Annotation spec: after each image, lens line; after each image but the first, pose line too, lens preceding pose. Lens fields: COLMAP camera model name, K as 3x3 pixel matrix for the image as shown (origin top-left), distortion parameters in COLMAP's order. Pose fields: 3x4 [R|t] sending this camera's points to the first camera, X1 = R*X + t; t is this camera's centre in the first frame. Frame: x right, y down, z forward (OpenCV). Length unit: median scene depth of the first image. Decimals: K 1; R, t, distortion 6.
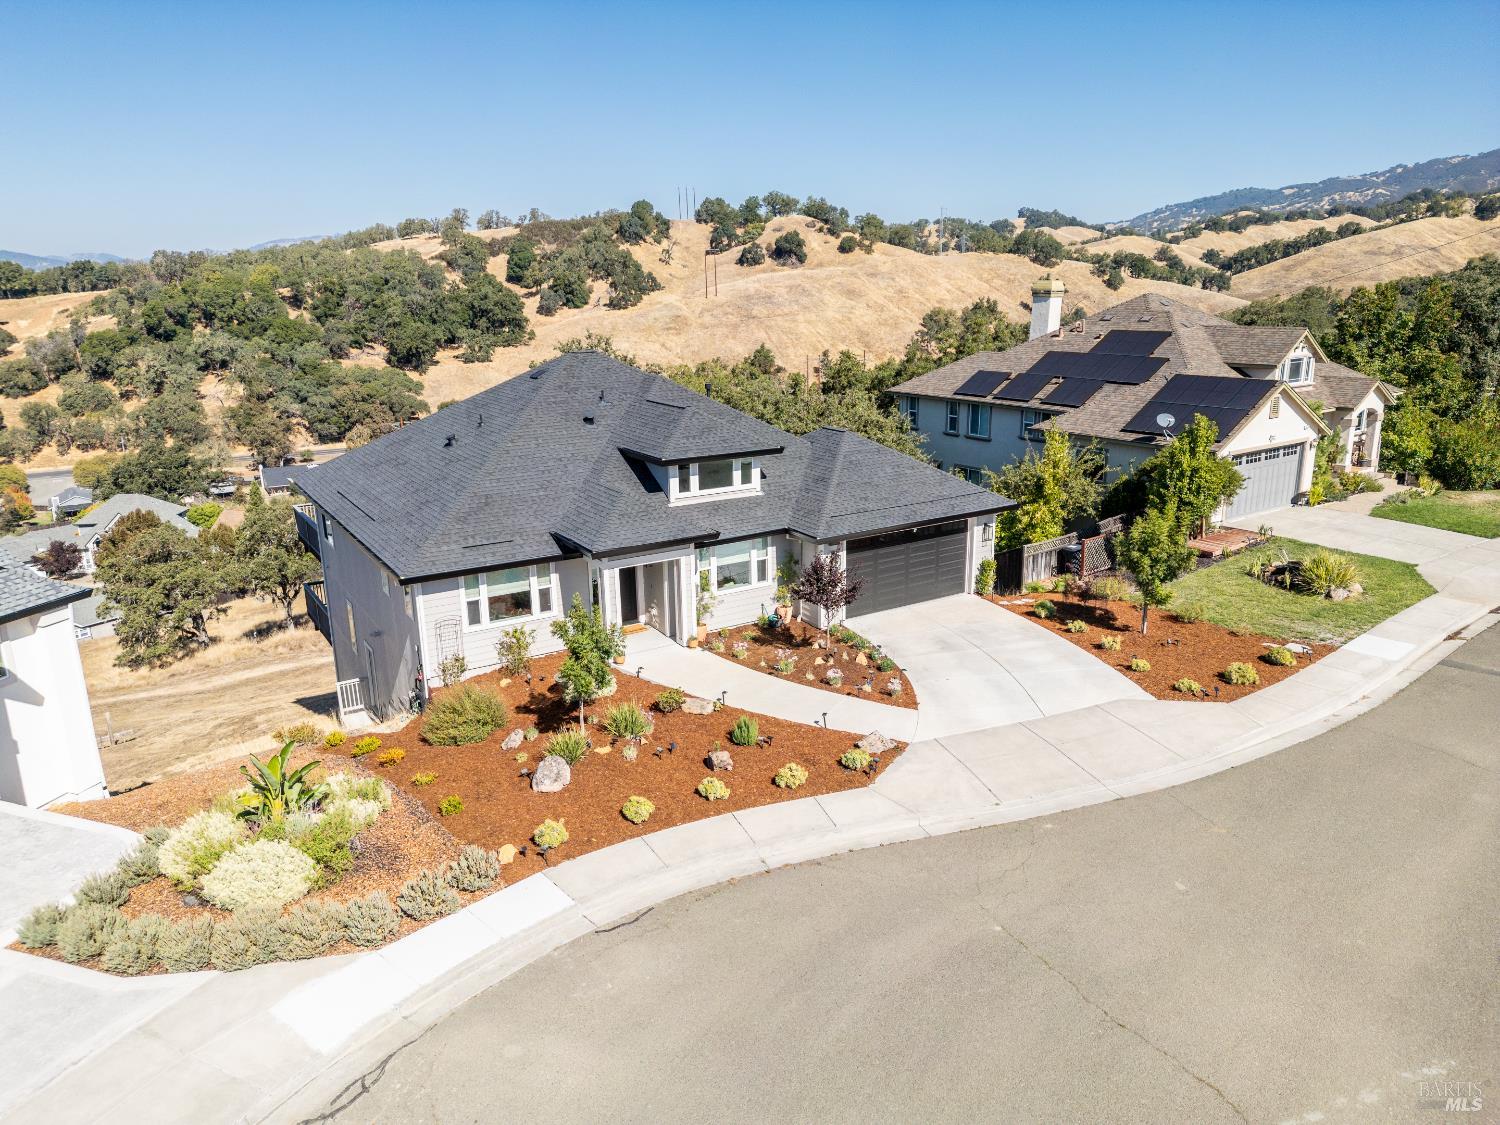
lens RADIAL K [[1051.9, 0, 750.0], [0, 1051.9, 562.5], [0, 0, 1]] dist [0.071228, -0.071588]
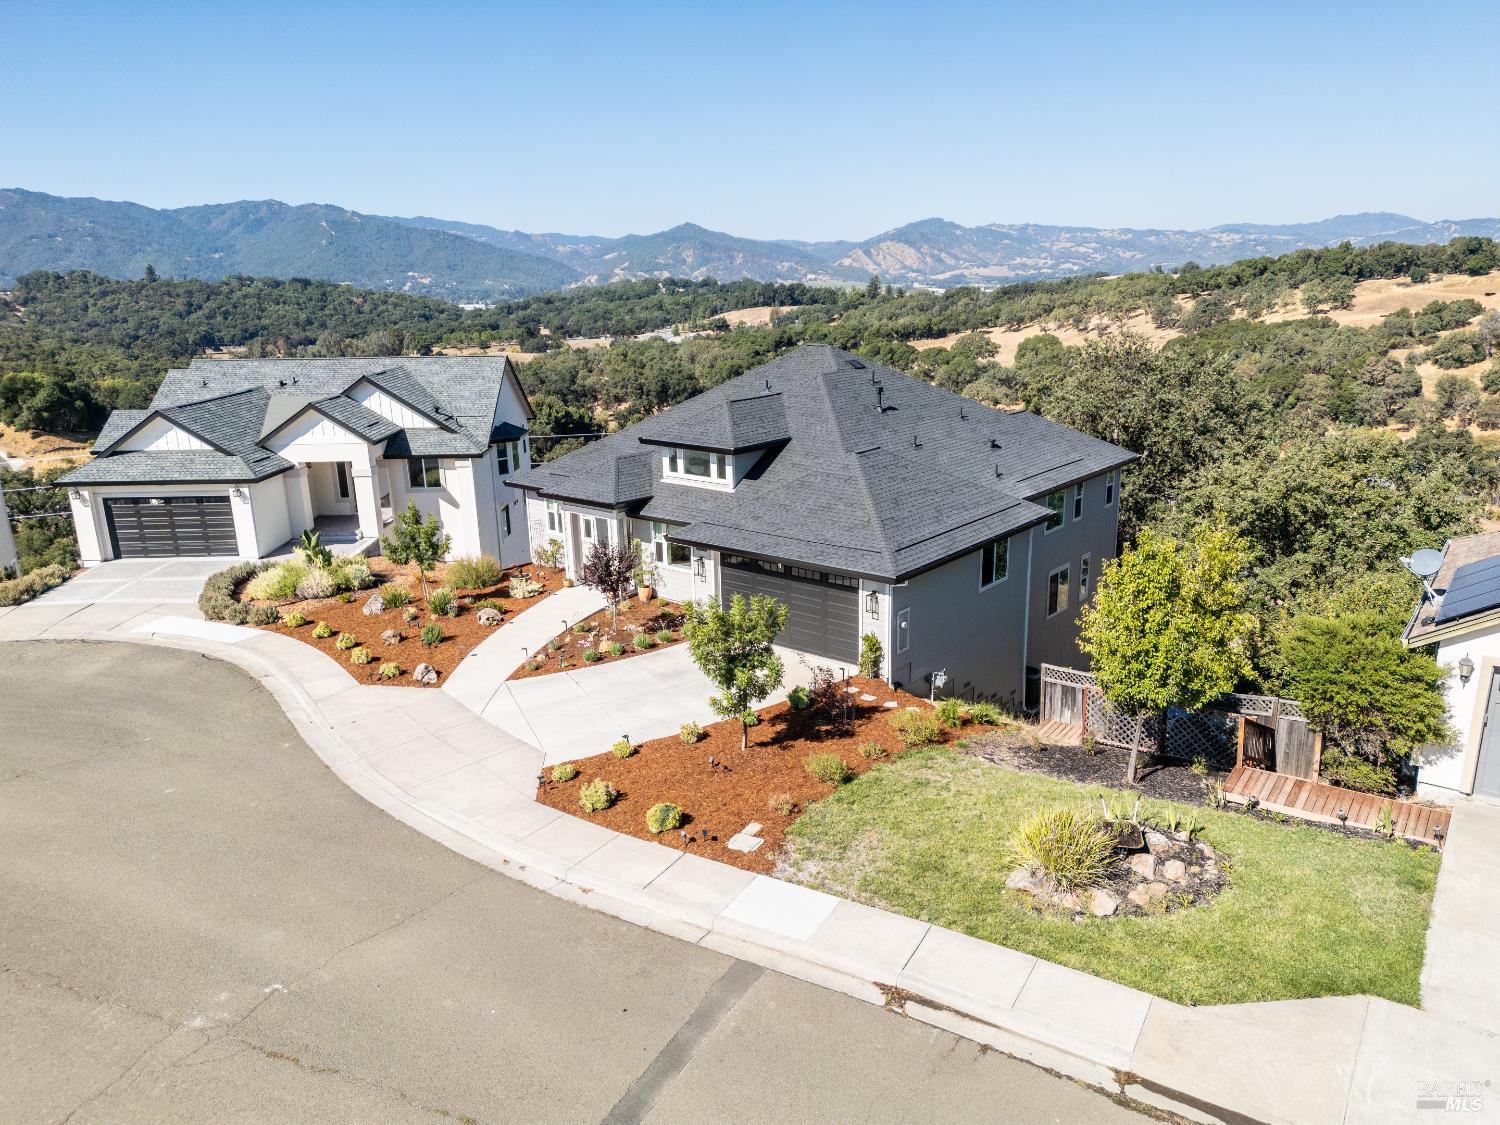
lens RADIAL K [[1051.9, 0, 750.0], [0, 1051.9, 562.5], [0, 0, 1]] dist [0.071228, -0.071588]
pose [[0.312658, 0.258112, -0.914124, 1.057865], [-0.233480, 0.953730, 0.189438, -0.215074], [0.920724, 0.154200, 0.358455, 0.712887]]
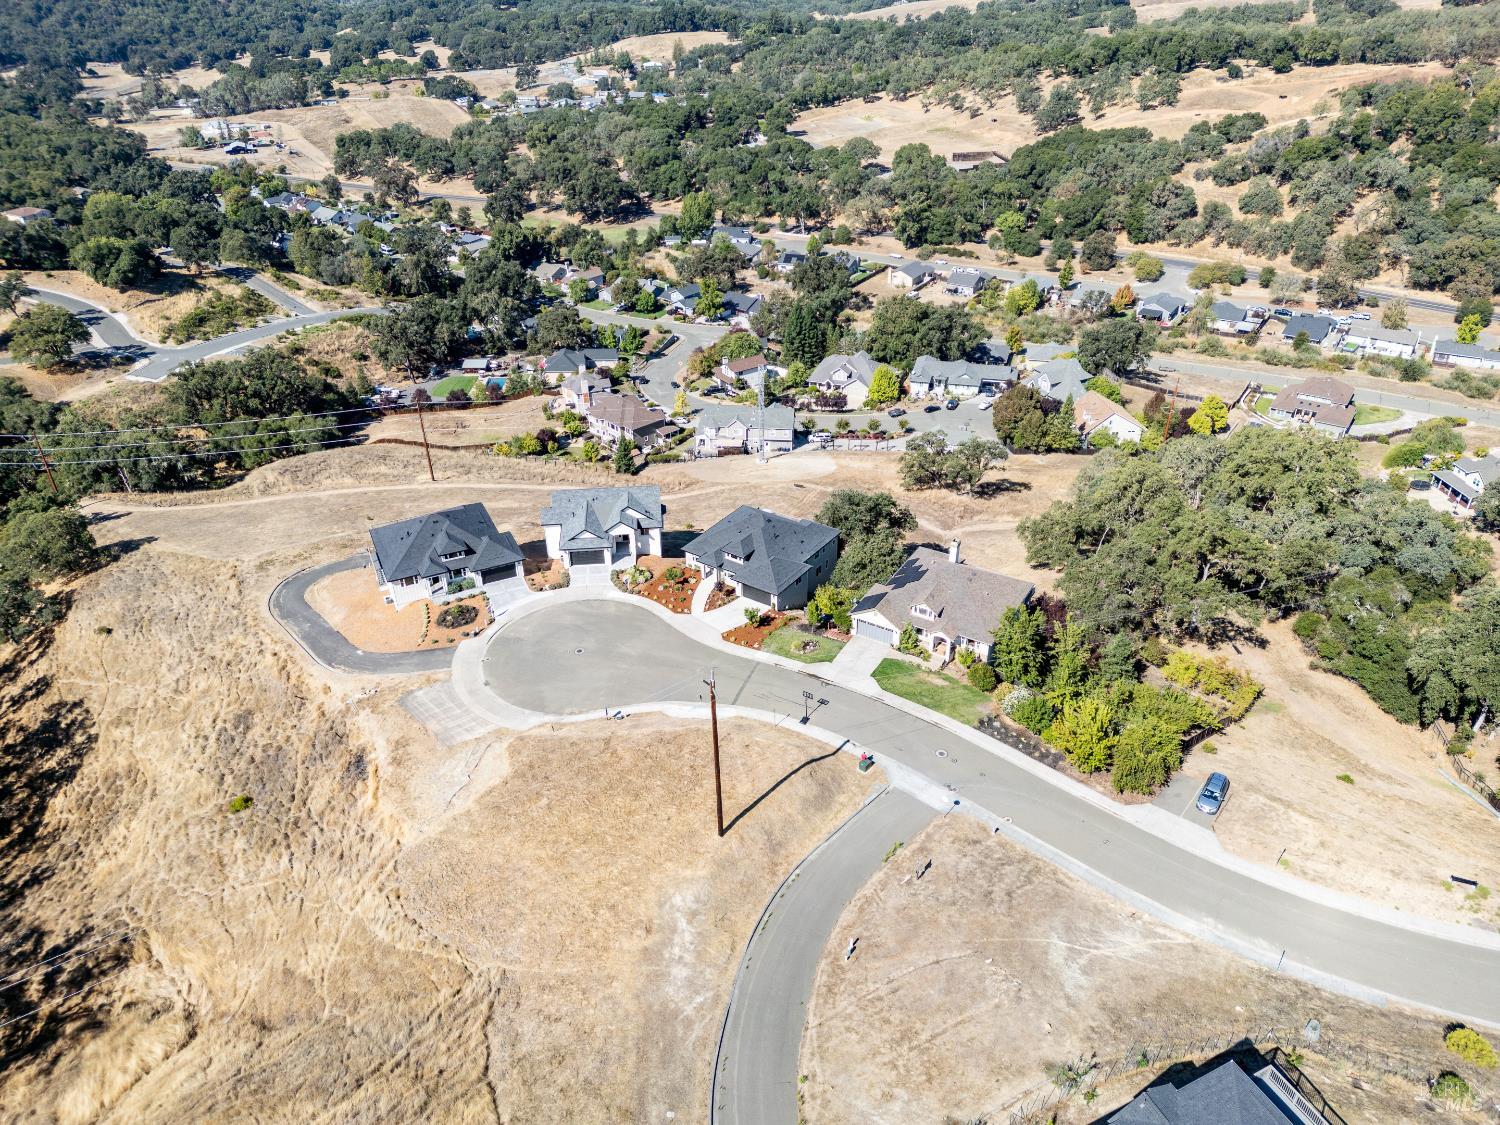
lens RADIAL K [[1051.9, 0, 750.0], [0, 1051.9, 562.5], [0, 0, 1]] dist [0.071228, -0.071588]
pose [[0.399633, 0.489056, -0.775318, 4.035367], [-0.235424, 0.872181, 0.428807, -2.316173], [0.885928, 0.011163, 0.463688, -1.290787]]
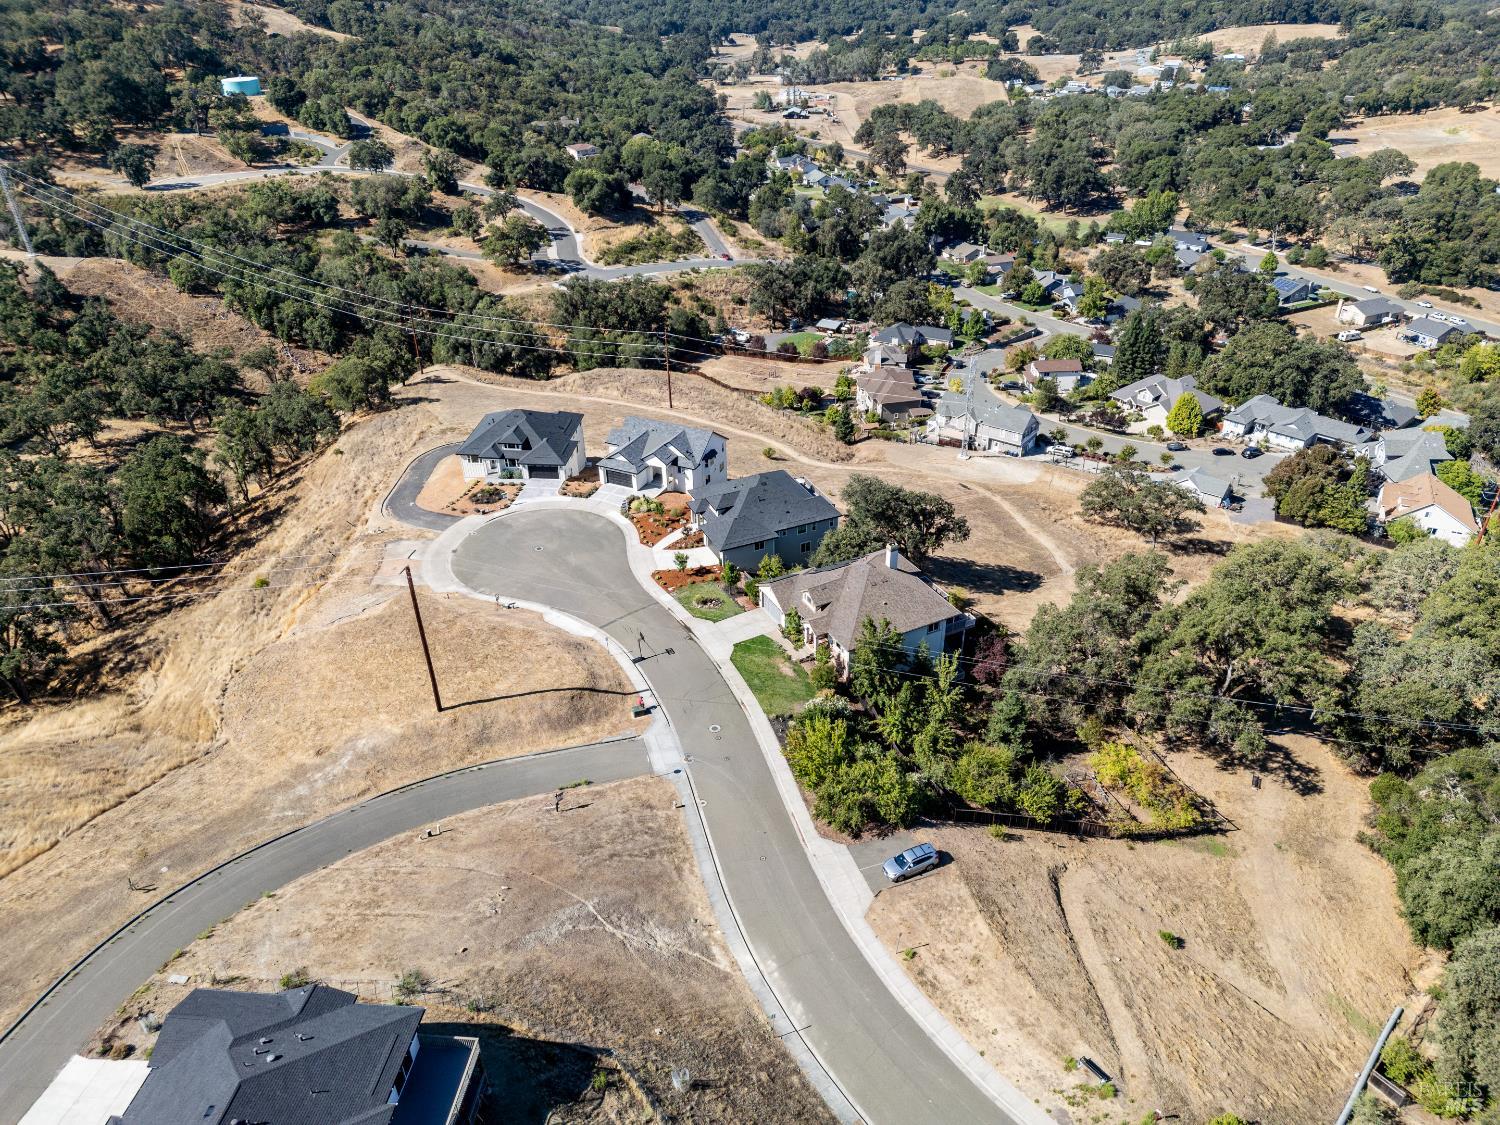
lens RADIAL K [[1051.9, 0, 750.0], [0, 1051.9, 562.5], [0, 0, 1]] dist [0.071228, -0.071588]
pose [[-0.135149, 0.534223, -0.834470, 4.503311], [-0.240889, 0.799213, 0.550665, -2.833253], [0.961097, 0.275437, 0.020675, 1.204956]]
